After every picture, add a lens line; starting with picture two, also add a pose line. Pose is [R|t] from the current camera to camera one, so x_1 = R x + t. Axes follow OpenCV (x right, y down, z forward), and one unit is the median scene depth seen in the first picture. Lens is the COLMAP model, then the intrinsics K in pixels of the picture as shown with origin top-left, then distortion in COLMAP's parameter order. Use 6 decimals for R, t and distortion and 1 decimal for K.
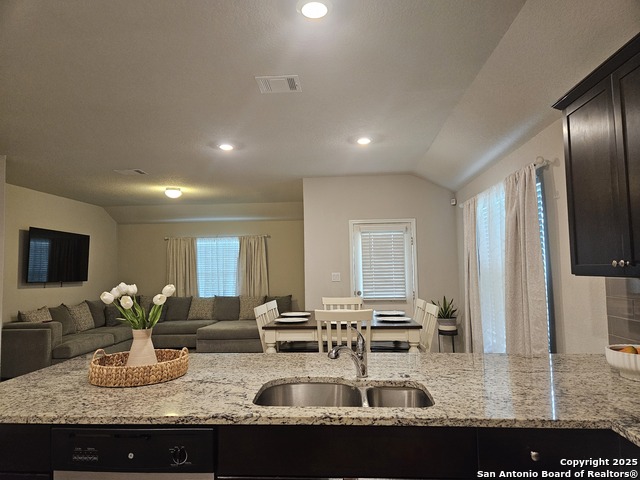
lens RADIAL K [[420.1, 0, 321.3], [0, 420.1, 240.9], [0, 0, 1]] dist [0.080538, -0.072823]
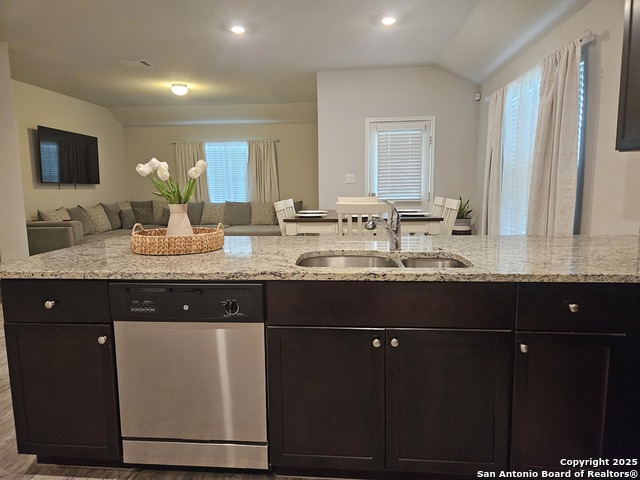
lens RADIAL K [[421.2, 0, 315.3], [0, 421.2, 239.7], [0, 0, 1]] dist [0.078907, -0.075448]
pose [[0.999780, 0.005315, -0.020299, -0.033738], [-0.001260, 0.980852, 0.194749, 0.043095], [0.020945, -0.194681, 0.980643, 0.000067]]
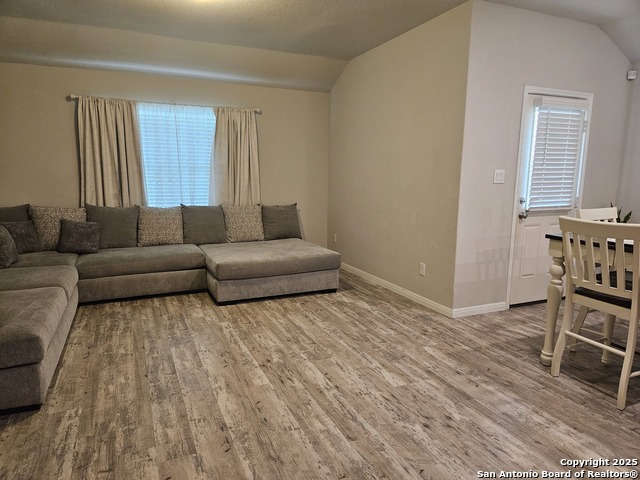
lens RADIAL K [[421.2, 0, 315.3], [0, 421.2, 239.7], [0, 0, 1]] dist [0.078907, -0.075448]
pose [[0.885142, -0.049801, 0.462648, -0.664251], [-0.053790, 0.976640, 0.208040, 0.075813], [-0.462201, -0.209031, 0.861787, 0.683163]]
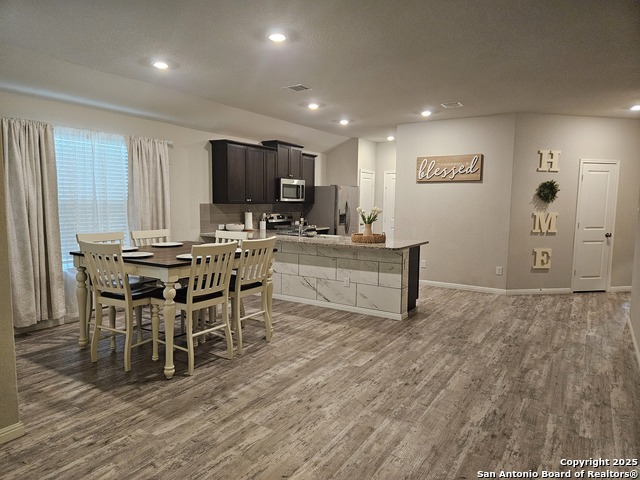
lens RADIAL K [[421.2, 0, 315.3], [0, 421.2, 239.7], [0, 0, 1]] dist [0.078907, -0.075448]
pose [[-0.874374, -0.037906, 0.483769, -0.627786], [-0.028900, 0.999242, 0.026063, 0.113507], [-0.484390, 0.008808, -0.874808, 1.561468]]
